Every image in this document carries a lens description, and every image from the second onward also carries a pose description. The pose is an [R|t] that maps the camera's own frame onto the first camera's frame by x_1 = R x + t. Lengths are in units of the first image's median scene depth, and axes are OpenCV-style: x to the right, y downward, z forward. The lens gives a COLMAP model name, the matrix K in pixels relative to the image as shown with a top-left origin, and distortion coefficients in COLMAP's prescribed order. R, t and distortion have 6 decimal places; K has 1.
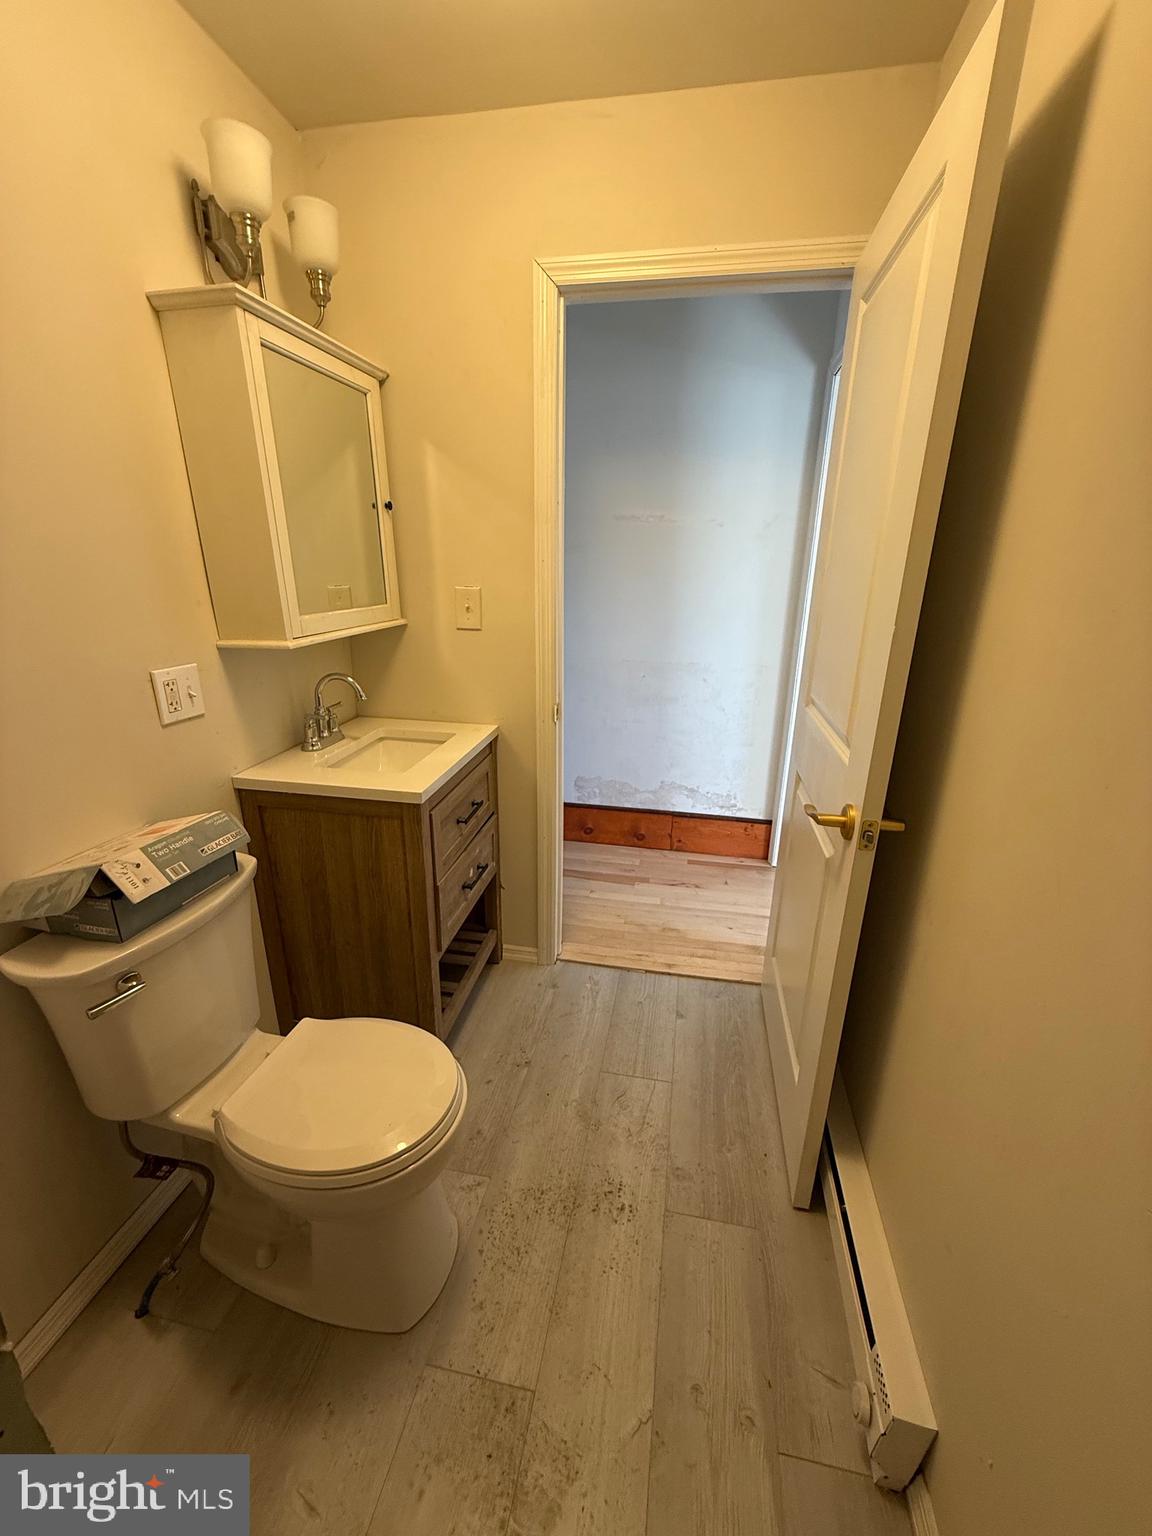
lens RADIAL K [[613.2, 0, 577.0], [0, 613.2, 768.3], [0, 0, 1]] dist [0.000514, -0.000361]
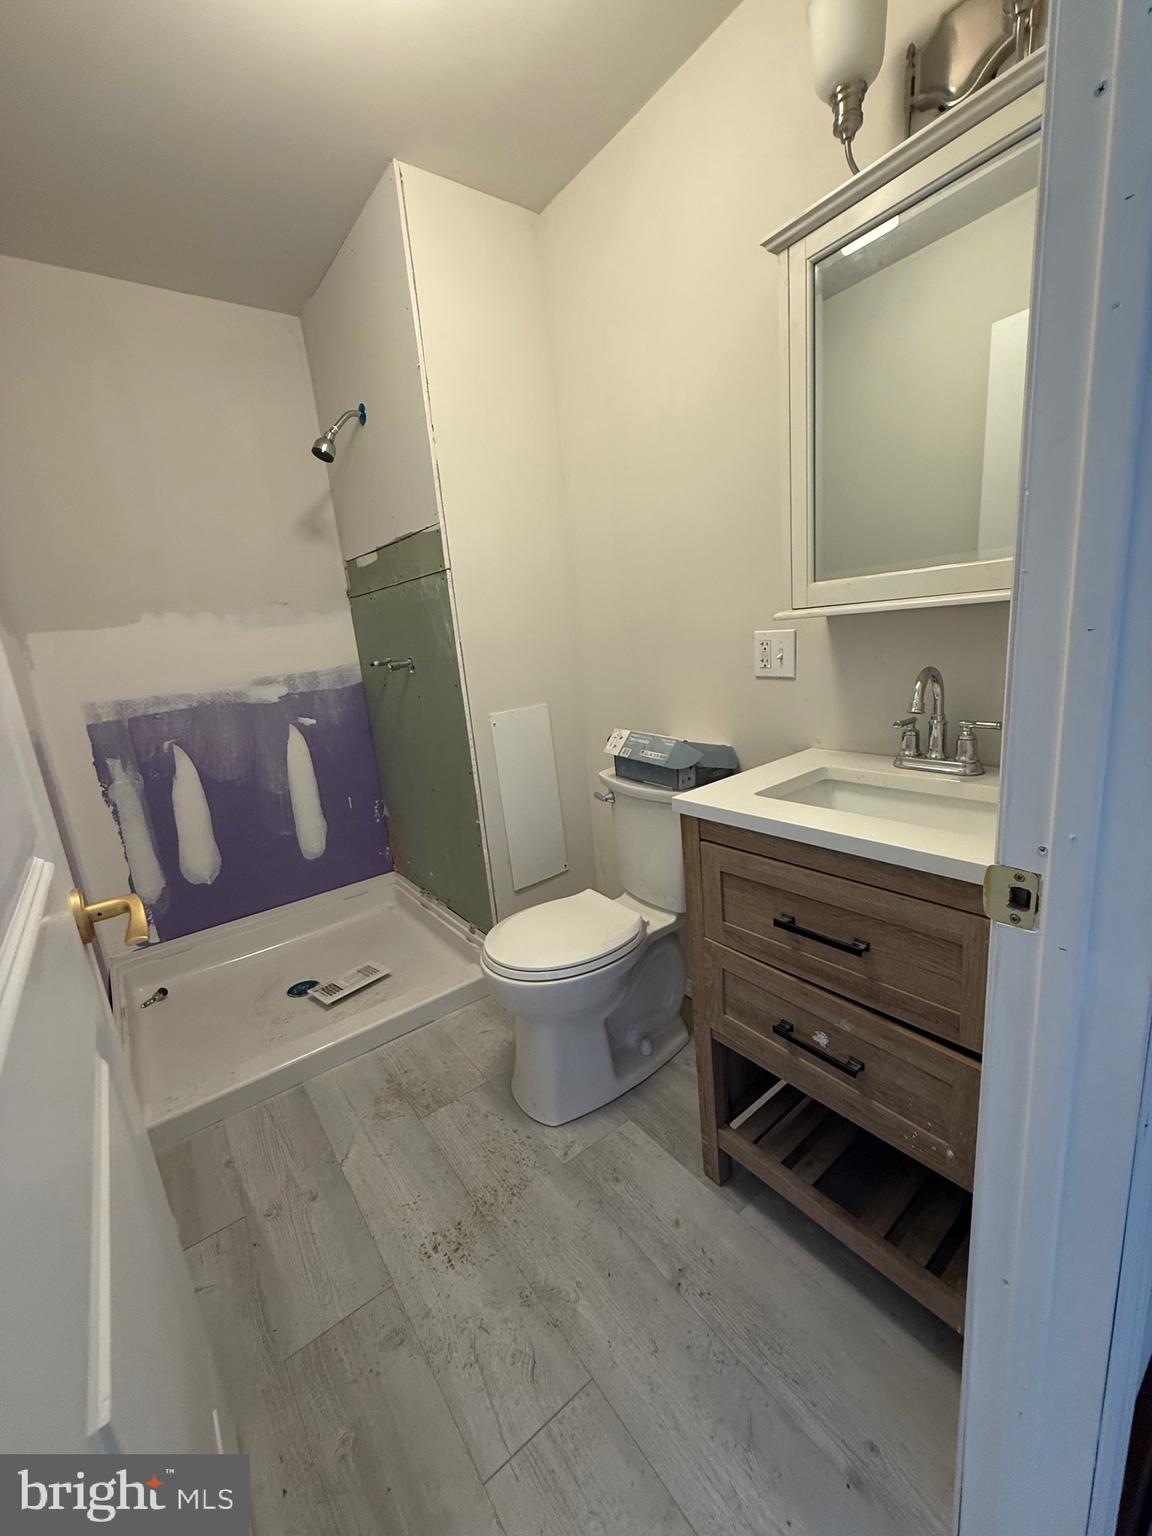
lens RADIAL K [[613.2, 0, 580.1], [0, 613.2, 769.3], [0, 0, 1]] dist [0.000514, -0.000361]
pose [[-0.667441, 0.215649, -0.712753, 0.406083], [-0.160525, 0.892980, 0.420498, -0.317598], [0.727155, 0.395072, -0.561395, 1.322302]]
